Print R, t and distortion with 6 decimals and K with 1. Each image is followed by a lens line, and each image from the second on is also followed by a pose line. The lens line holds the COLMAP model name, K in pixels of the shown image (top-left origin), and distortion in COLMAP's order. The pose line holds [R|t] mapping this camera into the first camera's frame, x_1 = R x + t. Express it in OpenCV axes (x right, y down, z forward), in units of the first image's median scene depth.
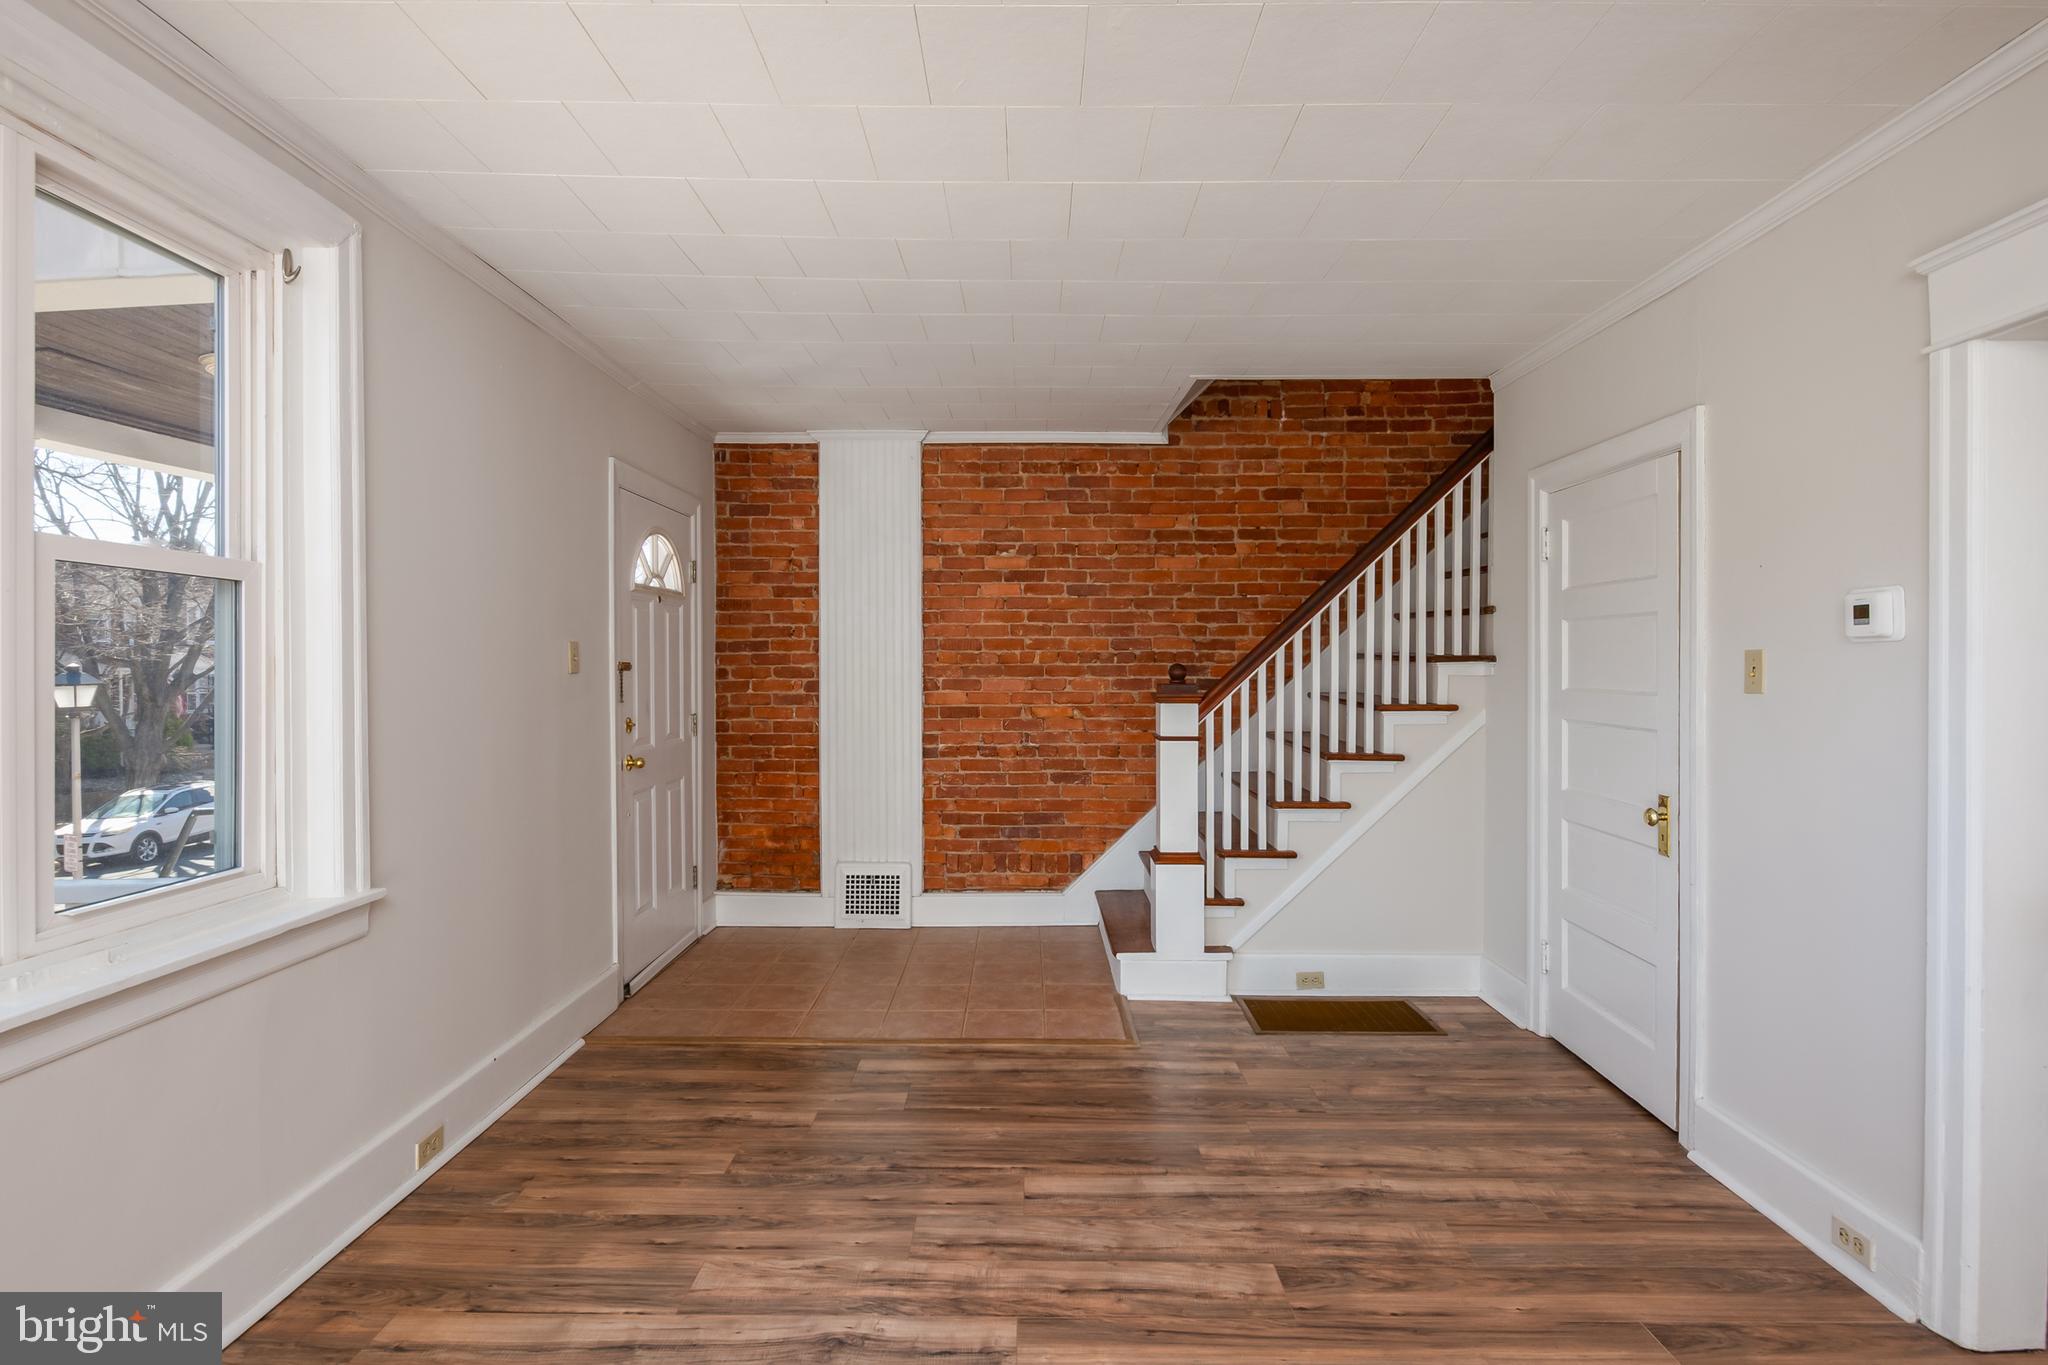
lens RADIAL K [[1010.7, 0, 1017.9], [0, 1010.7, 669.9], [0, 0, 1]] dist [0.012973, -0.013789]
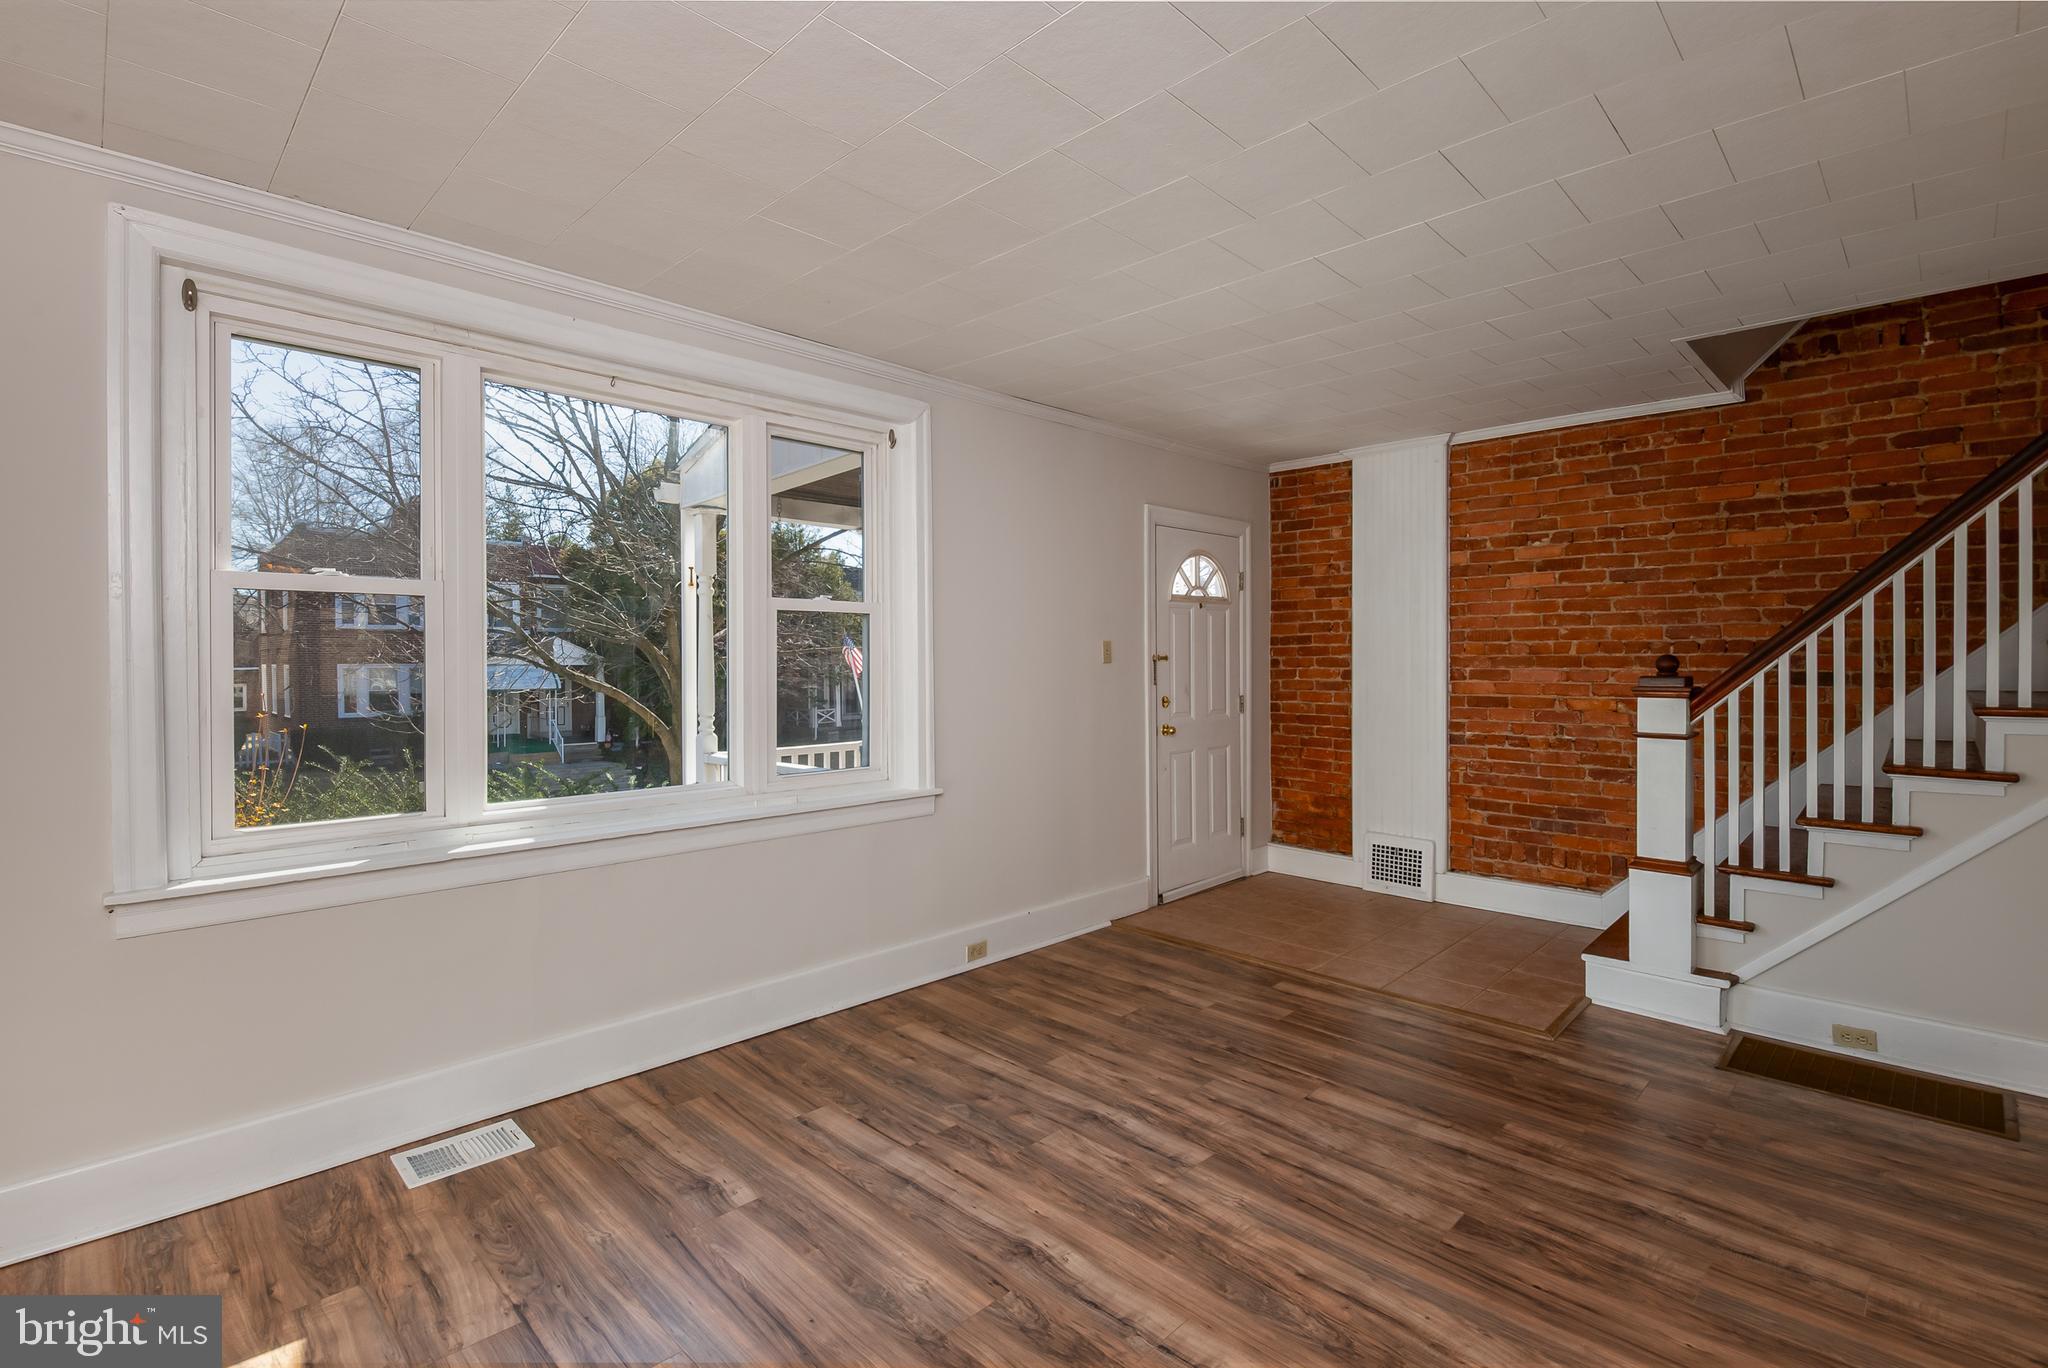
lens RADIAL K [[935.0, 0, 993.4], [0, 935.0, 662.8], [0, 0, 1]] dist [0.002329, -0.008343]
pose [[0.705762, 0.003614, -0.708440, 0.385331], [-0.000158, 0.999988, 0.004944, -0.003199], [0.708449, -0.003378, 0.705754, -0.036339]]
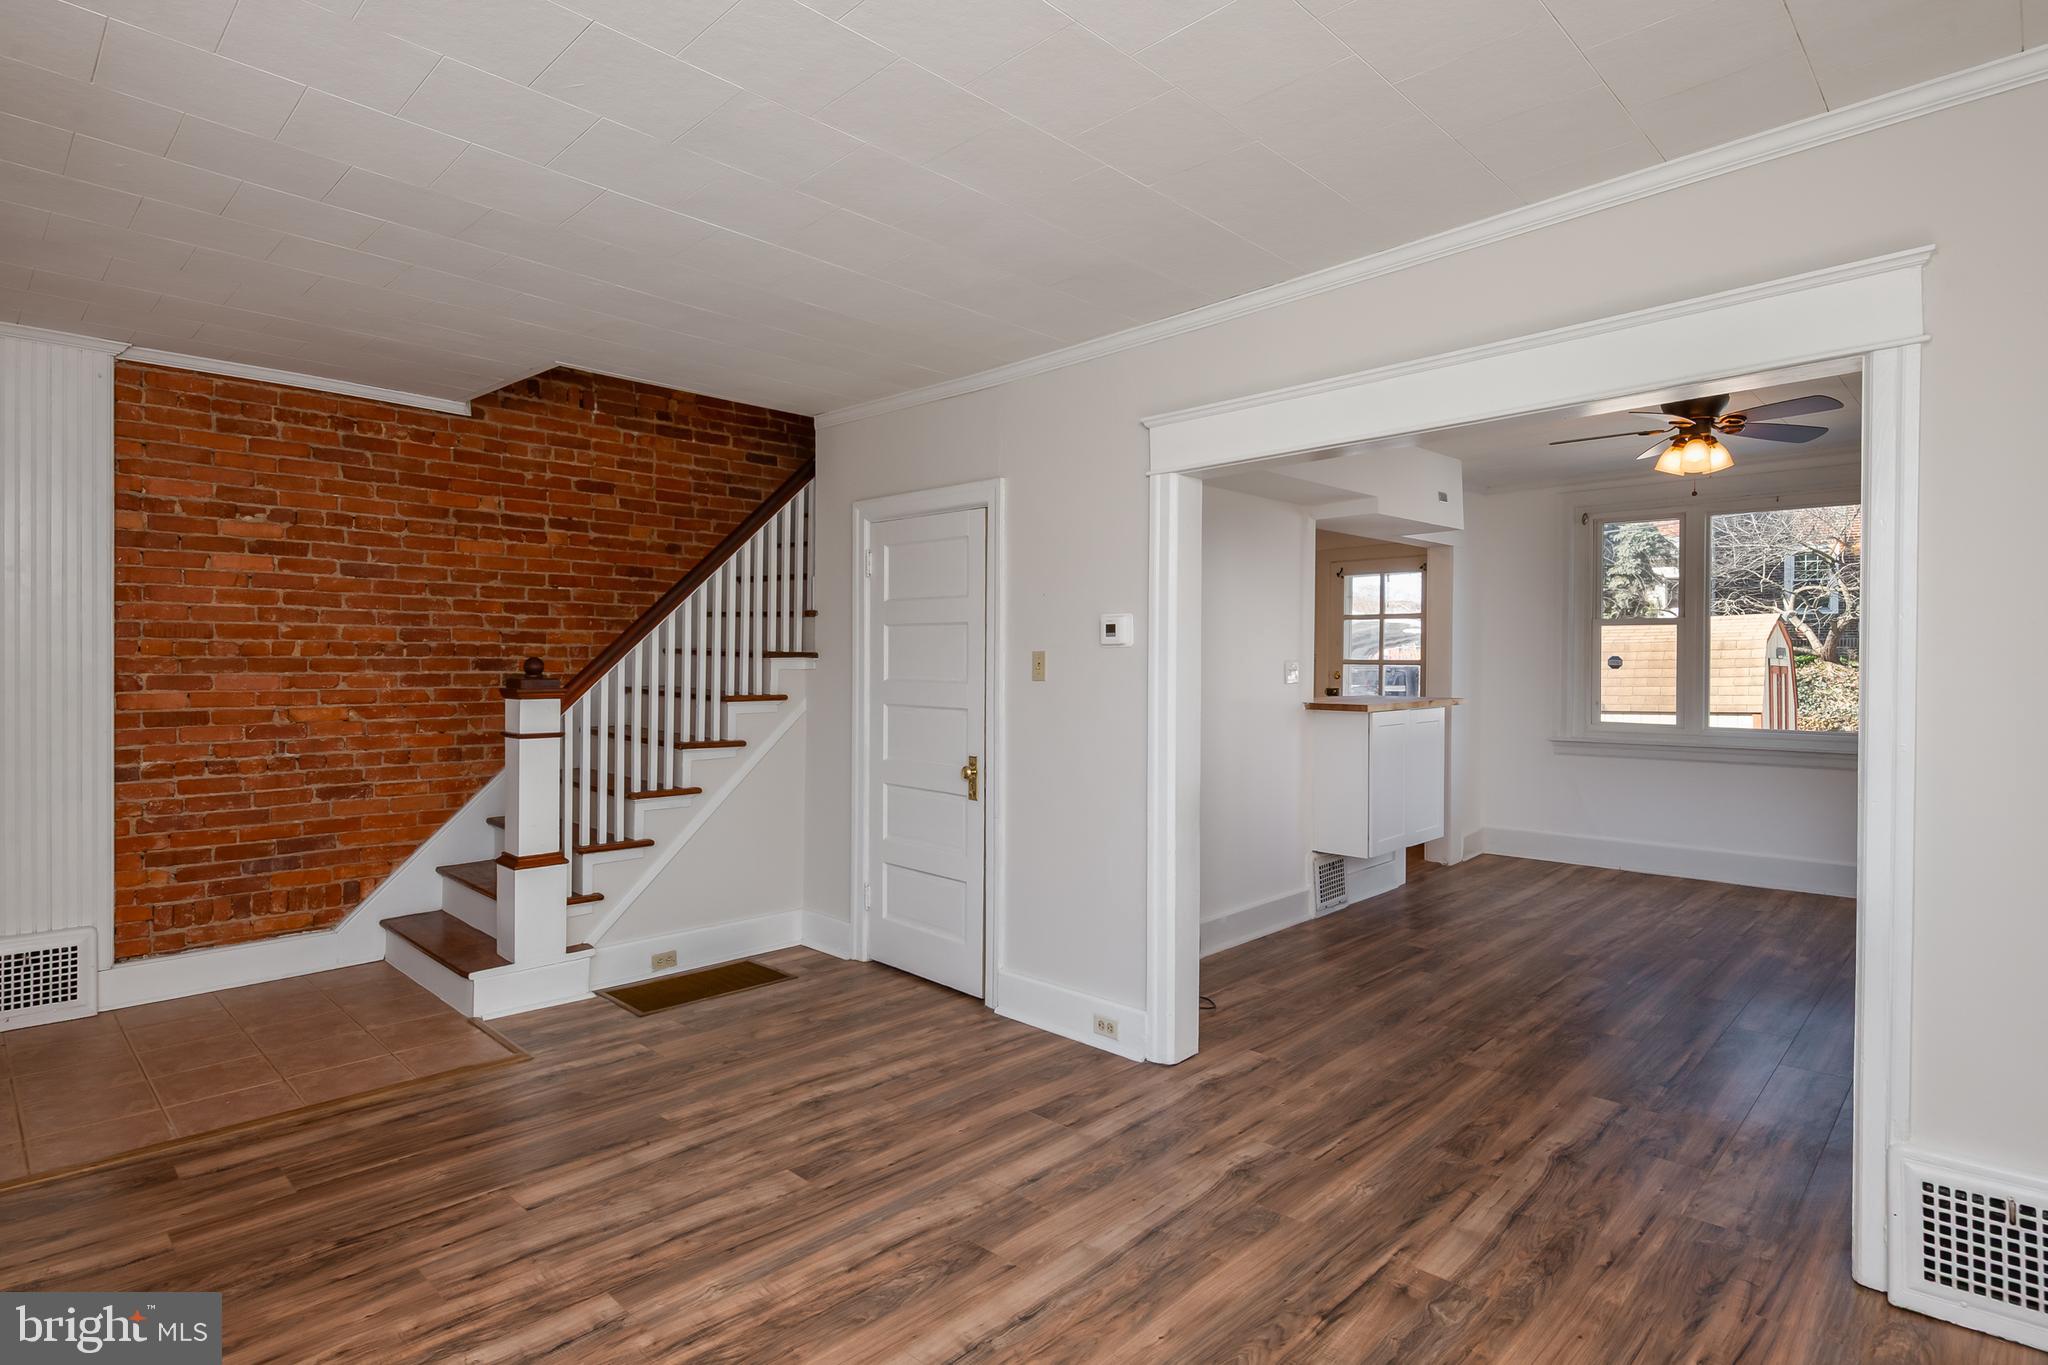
lens RADIAL K [[1052.0, 0, 1034.9], [0, 1052.0, 661.6], [0, 0, 1]] dist [0.001223, -0.001889]
pose [[0.685552, 0.003586, 0.728014, -0.284088], [-0.001631, 0.999993, -0.003389, 0.000342], [-0.728021, 0.001136, 0.685553, -0.030282]]
